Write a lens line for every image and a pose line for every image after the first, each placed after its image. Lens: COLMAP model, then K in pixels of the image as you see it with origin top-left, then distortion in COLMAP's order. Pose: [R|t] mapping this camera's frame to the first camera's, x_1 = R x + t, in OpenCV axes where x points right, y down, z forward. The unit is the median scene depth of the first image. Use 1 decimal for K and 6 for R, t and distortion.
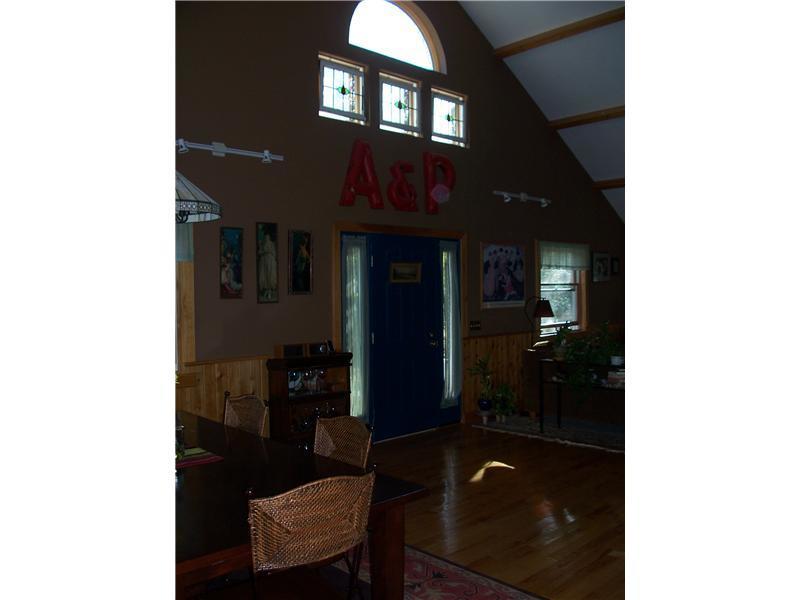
lens RADIAL K [[664.6, 0, 399.1], [0, 664.6, 288.6], [0, 0, 1]] dist [-0.006813, -0.001336]
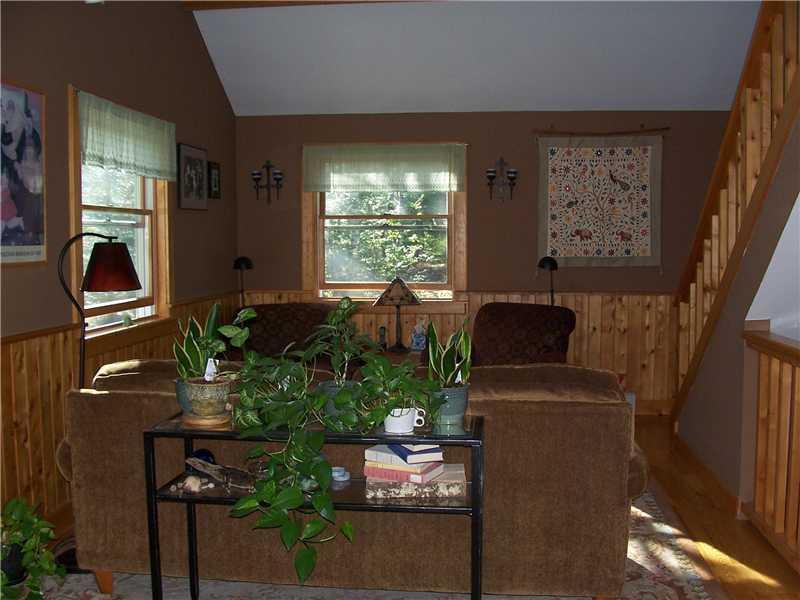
lens RADIAL K [[834.3, 0, 400.0], [0, 834.3, 300.0], [0, 0, 1]] dist [-0.083215, -0.008357]
pose [[0.765699, -0.030165, 0.642491, 0.046352], [-0.012498, 0.998013, 0.061753, 0.016967], [-0.643077, -0.055314, 0.763801, 0.516220]]
